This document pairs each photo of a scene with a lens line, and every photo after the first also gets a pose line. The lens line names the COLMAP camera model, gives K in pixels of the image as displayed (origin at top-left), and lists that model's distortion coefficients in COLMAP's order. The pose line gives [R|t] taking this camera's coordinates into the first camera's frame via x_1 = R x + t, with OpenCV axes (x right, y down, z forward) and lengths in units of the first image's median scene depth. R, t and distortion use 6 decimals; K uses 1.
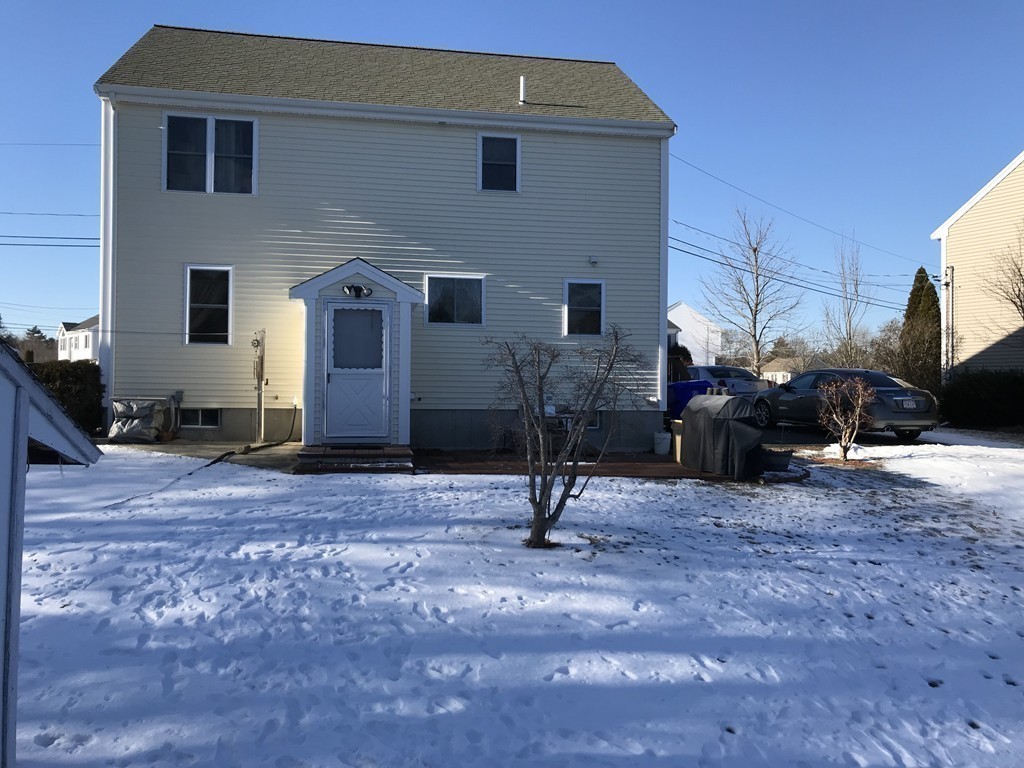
lens RADIAL K [[833.3, 0, 512.0], [0, 833.3, 384.0], [0, 0, 1]] dist [0.005214, -0.002118]
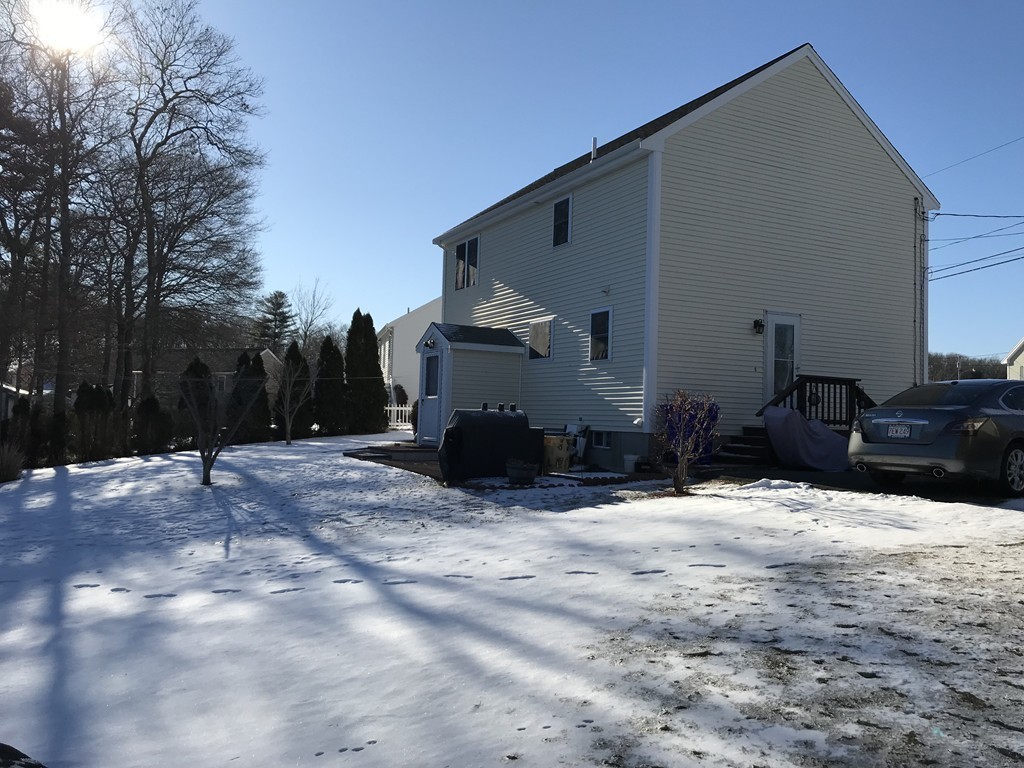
lens RADIAL K [[833.3, 0, 512.0], [0, 833.3, 384.0], [0, 0, 1]] dist [0.005214, -0.002118]
pose [[0.283479, -0.038679, -0.958198, 1.090639], [-0.012615, 0.998949, -0.044057, 0.020401], [0.958895, 0.024577, 0.282694, 0.600774]]
